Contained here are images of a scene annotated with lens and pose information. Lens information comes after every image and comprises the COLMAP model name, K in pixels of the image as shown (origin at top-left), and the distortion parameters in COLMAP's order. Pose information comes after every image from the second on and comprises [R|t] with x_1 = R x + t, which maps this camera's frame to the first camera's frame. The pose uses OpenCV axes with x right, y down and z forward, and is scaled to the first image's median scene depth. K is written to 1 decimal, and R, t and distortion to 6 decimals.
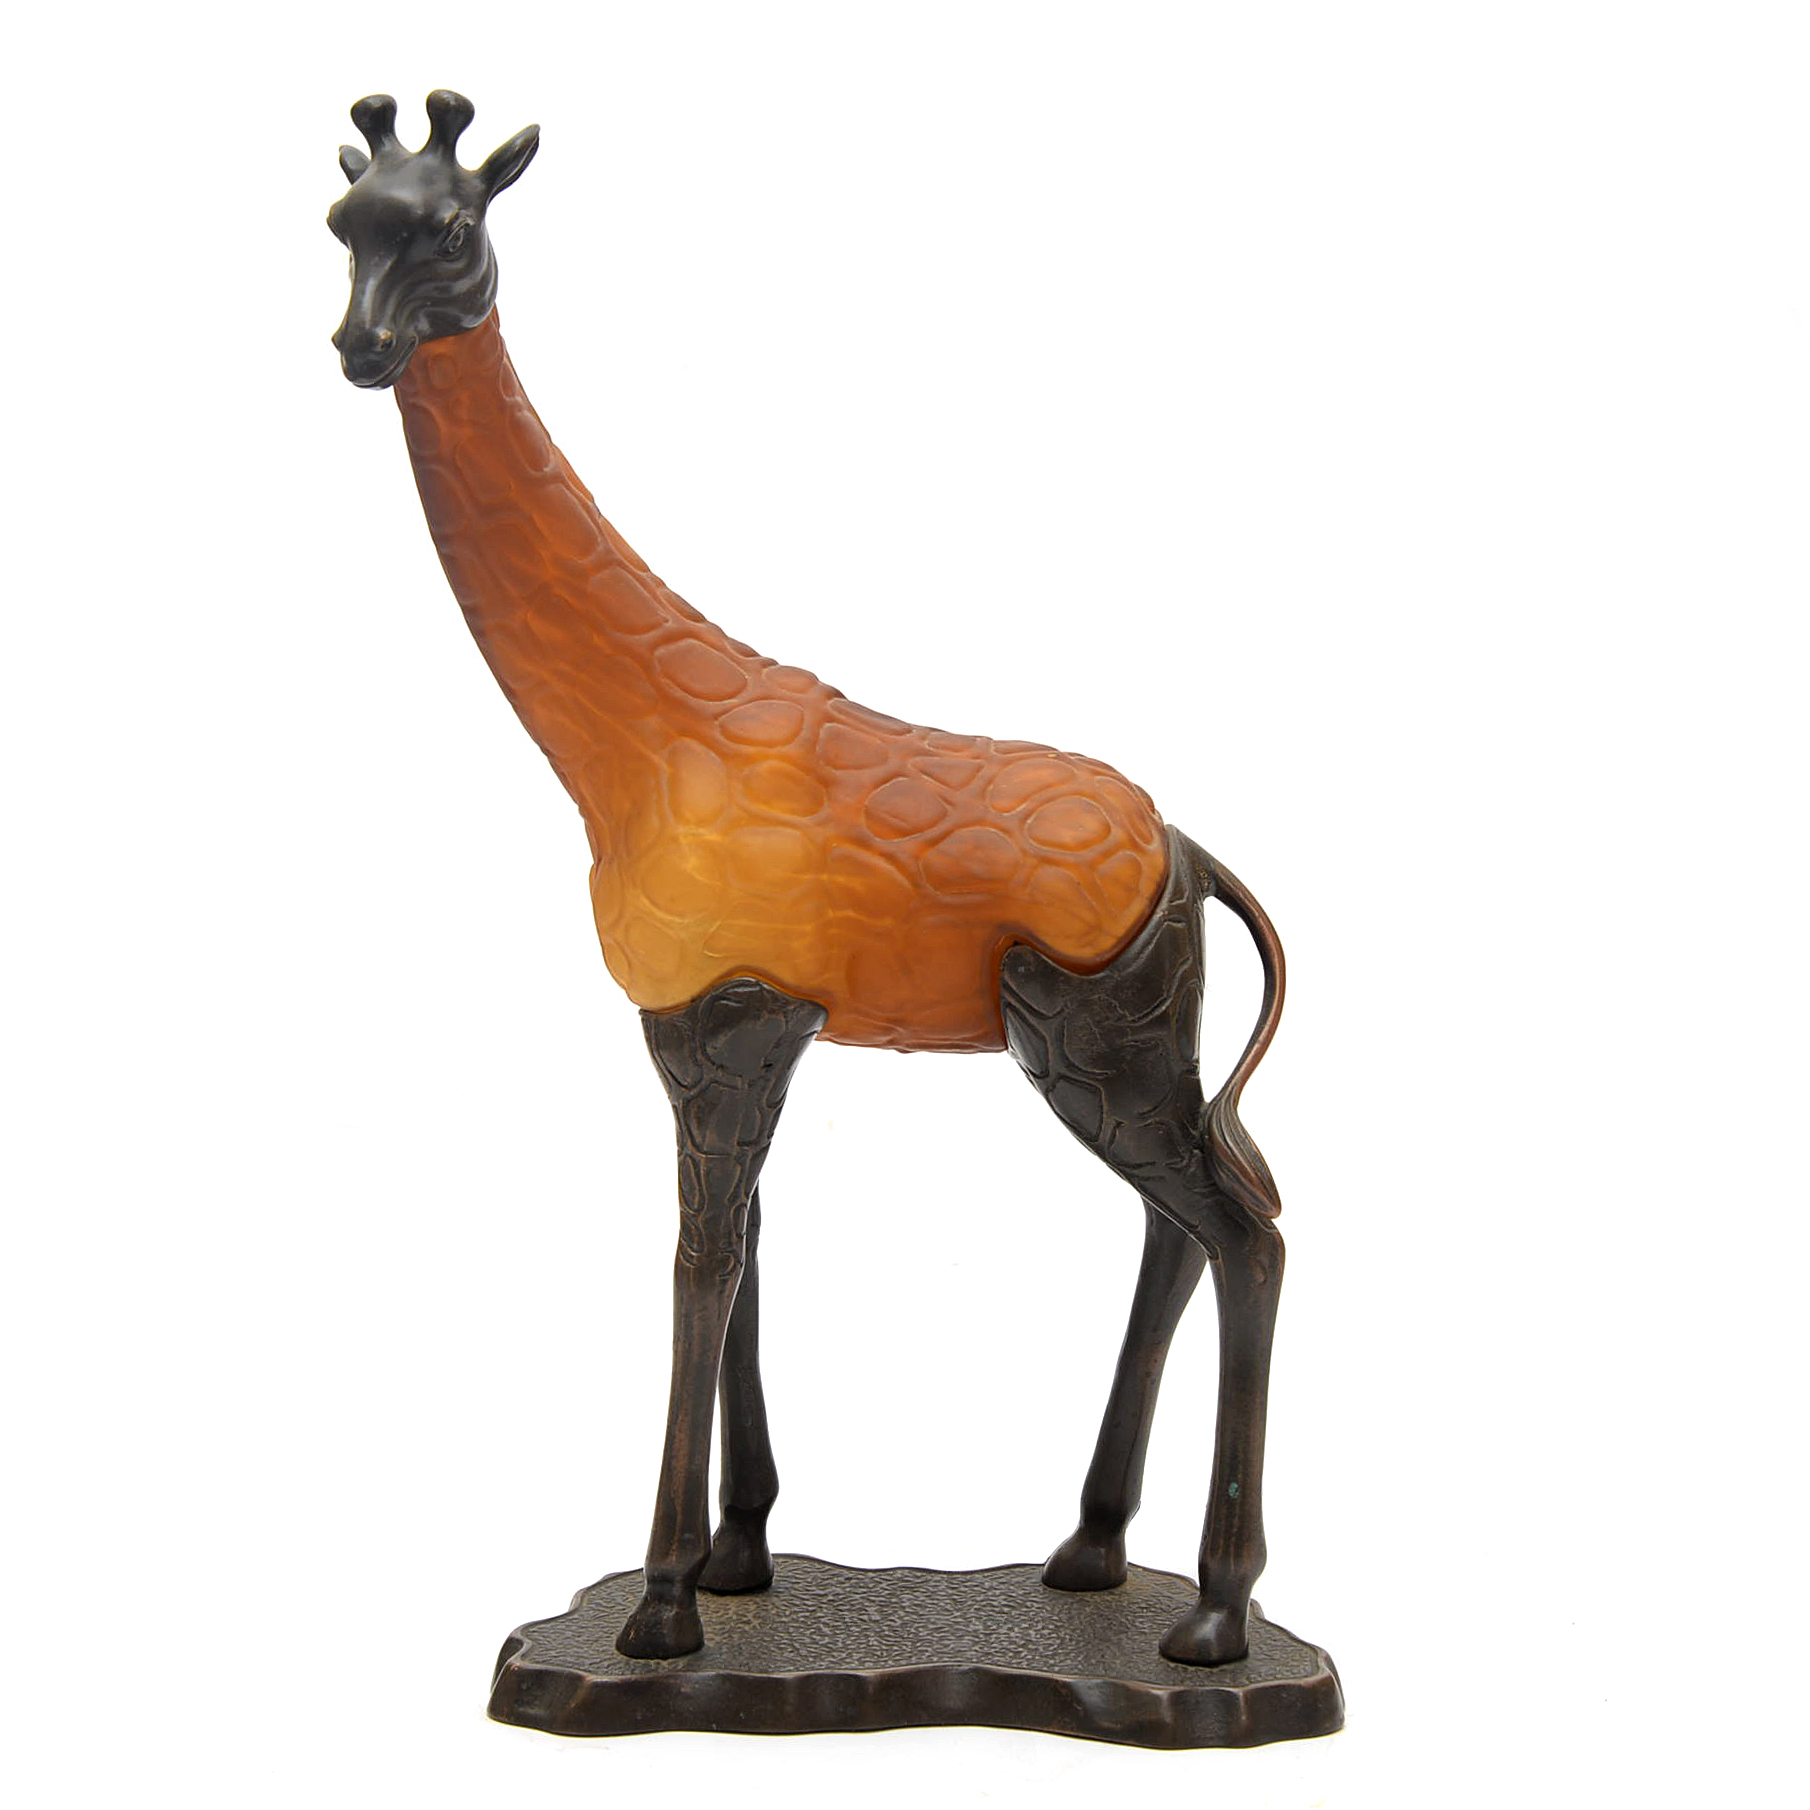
lens RADIAL K [[5424.3, 0, 906.2], [0, 5424.3, 907.4], [0, 0, 1]] dist [0.662982, 0.000000]
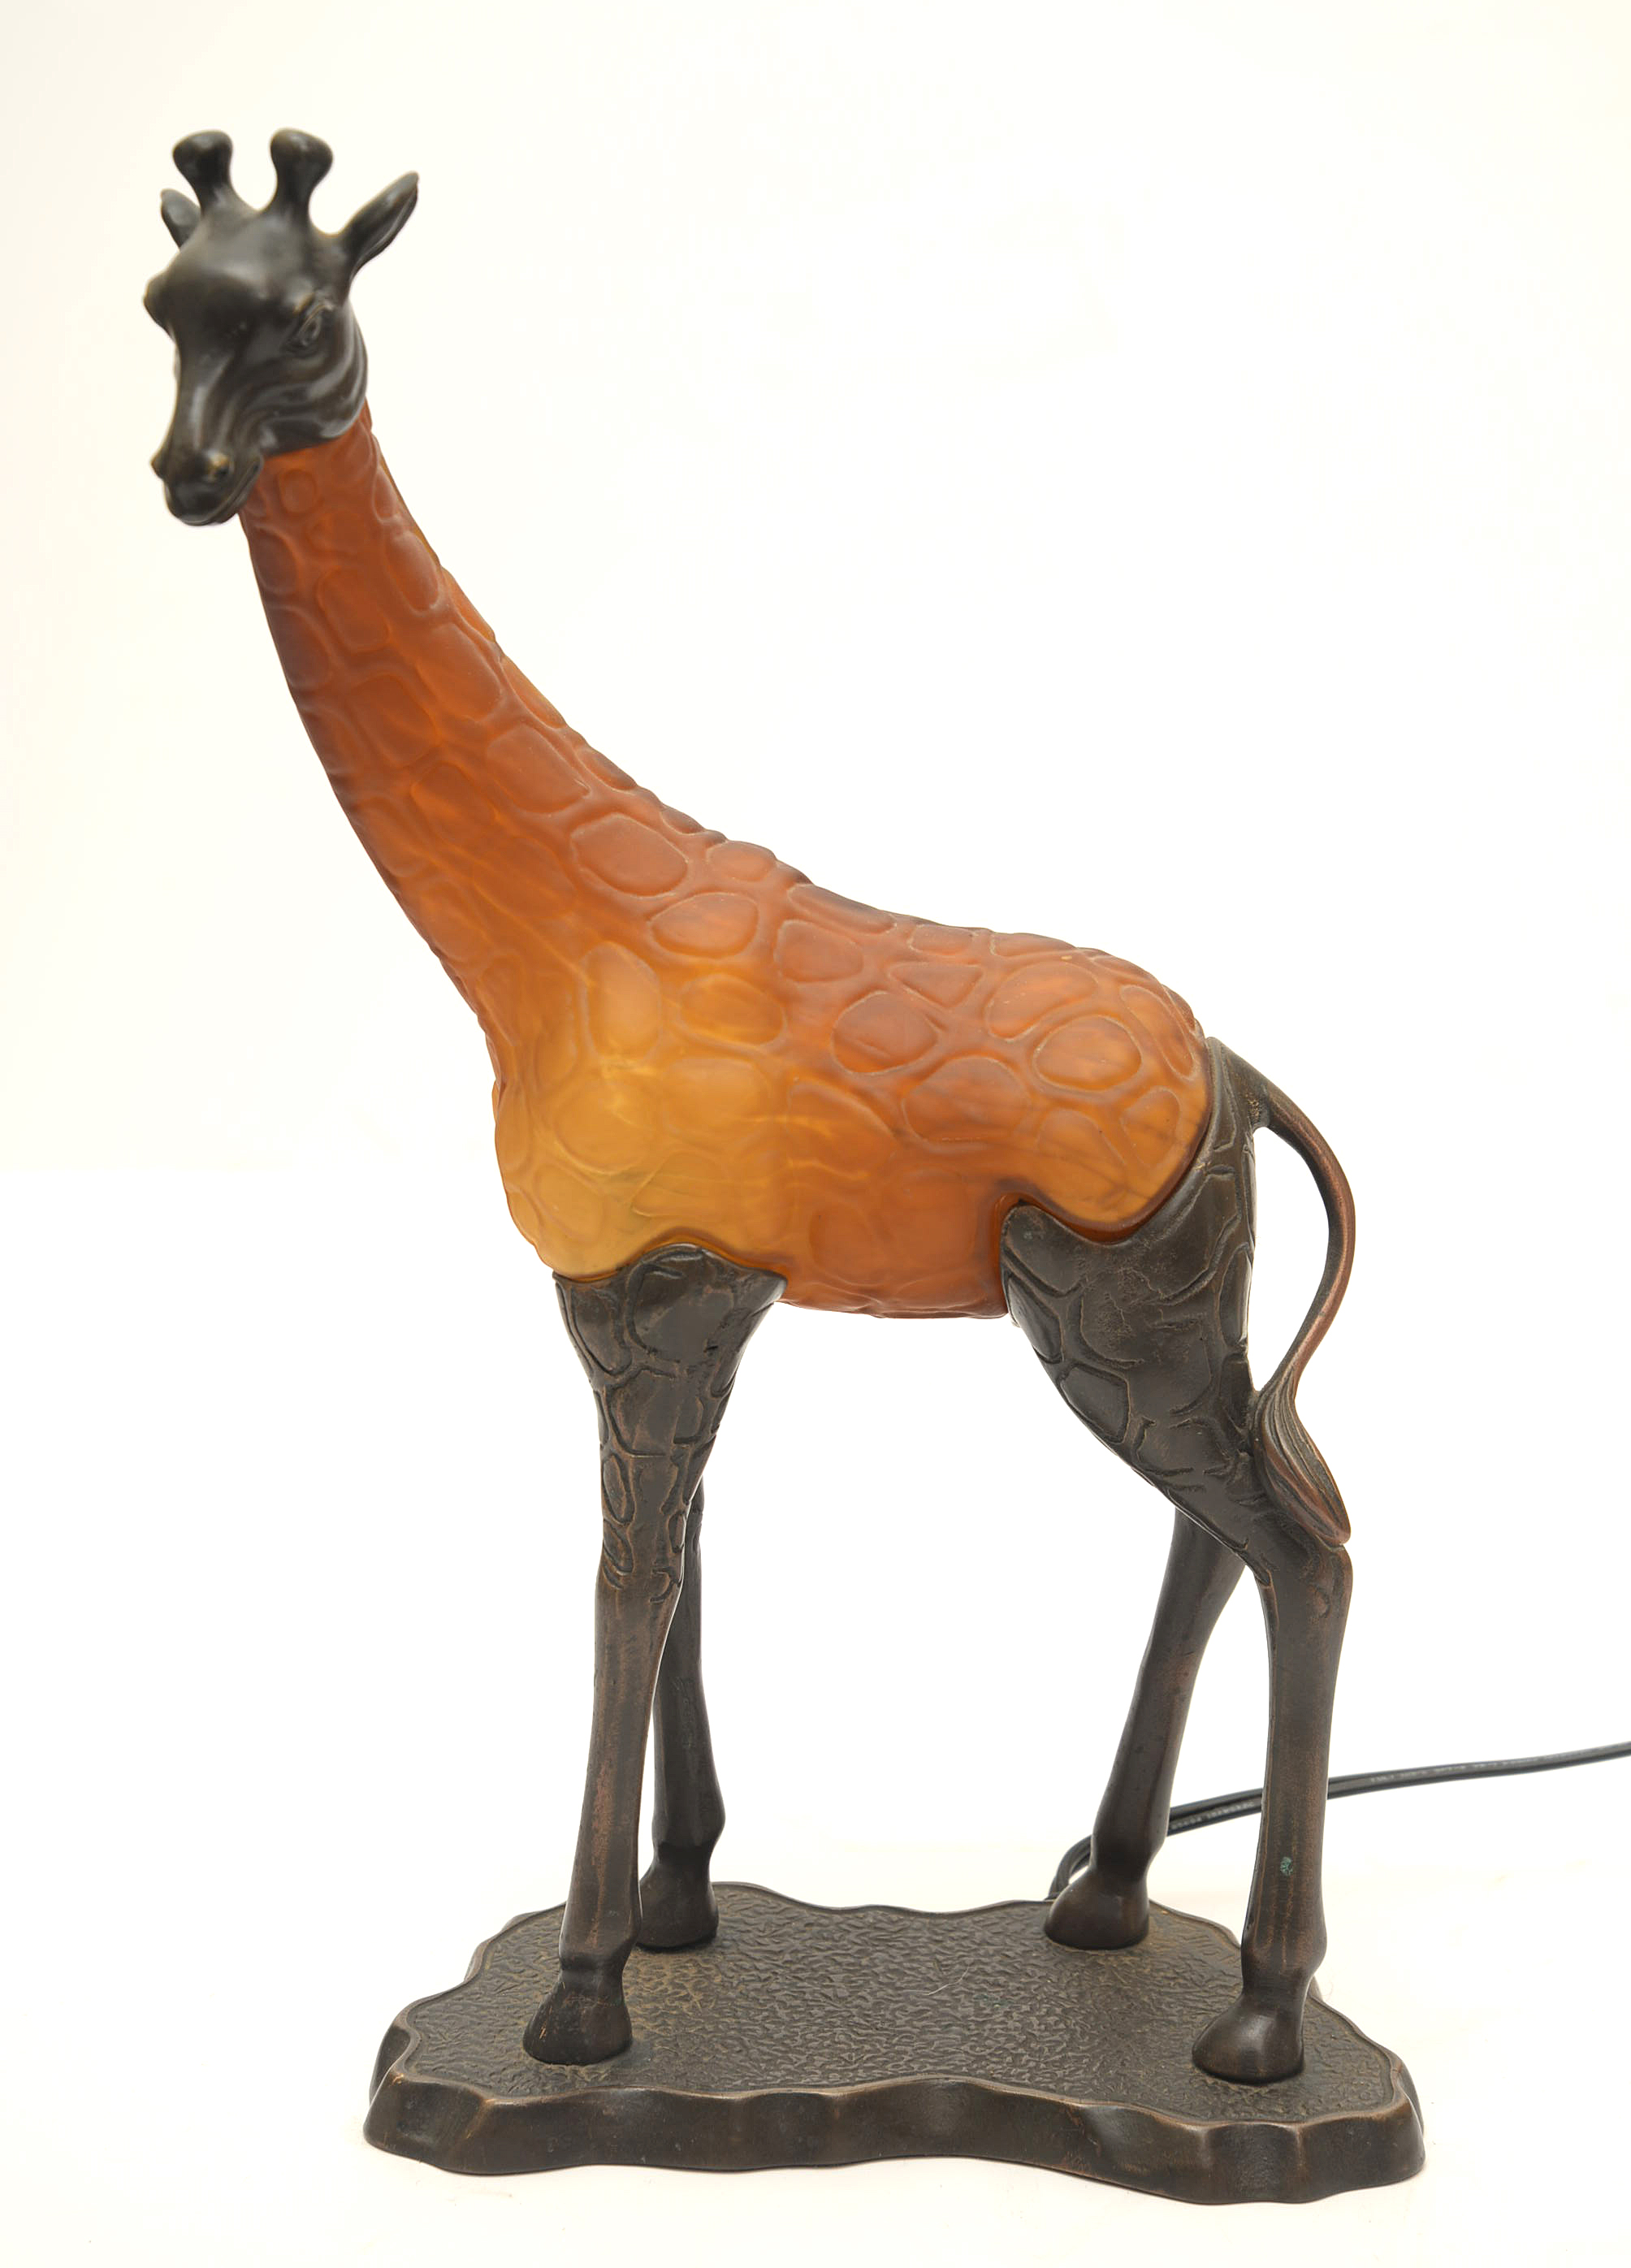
lens RADIAL K [[5327.1, 0, 828.7], [0, 5327.1, 1113.7], [0, 0, 1]] dist [0.794449, 0.000000]
pose [[0.999972, 0.004948, -0.005609, -0.003865], [-0.004333, 0.994489, 0.104756, -0.088137], [0.006097, -0.104729, 0.994482, 0.214446]]
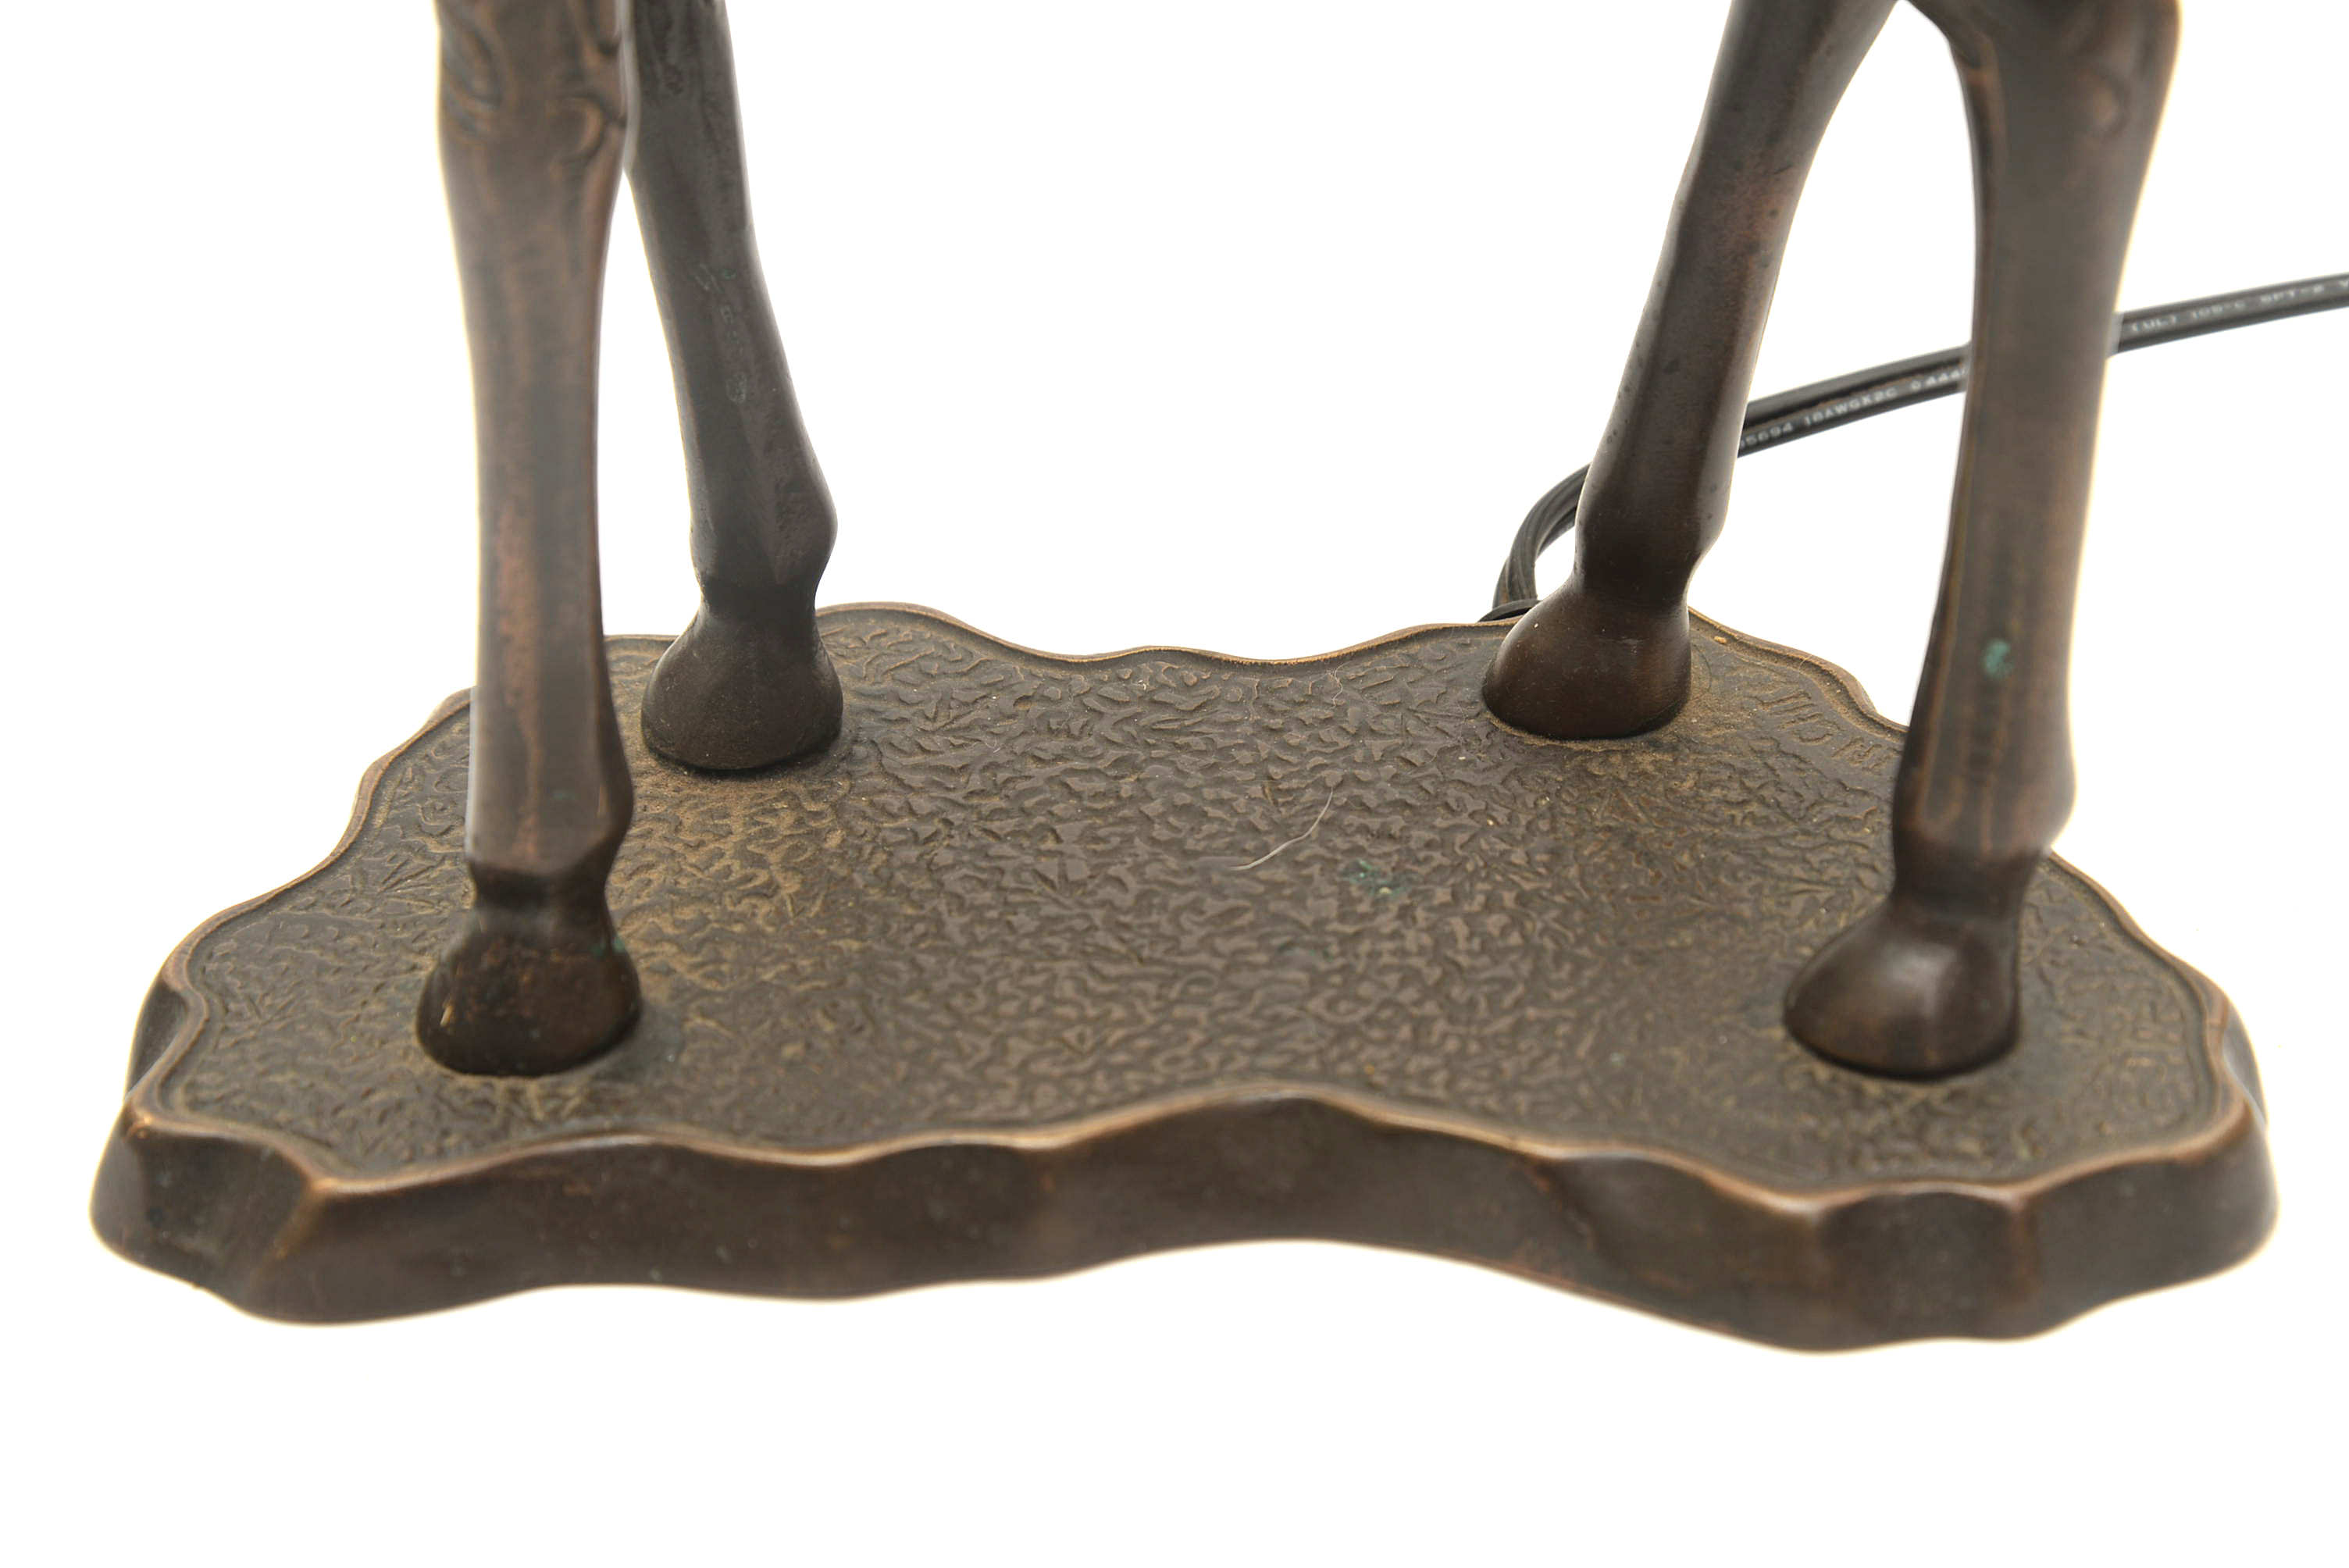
lens RADIAL K [[4748.4, 0, 1180.3], [0, 4748.4, 767.7], [0, 0, 1]] dist [0.456135, 0.000000]
pose [[0.998311, -0.026536, -0.051680, 0.021239], [0.045676, 0.908226, 0.415980, -0.025376], [0.035898, -0.417638, 0.907904, 0.702003]]
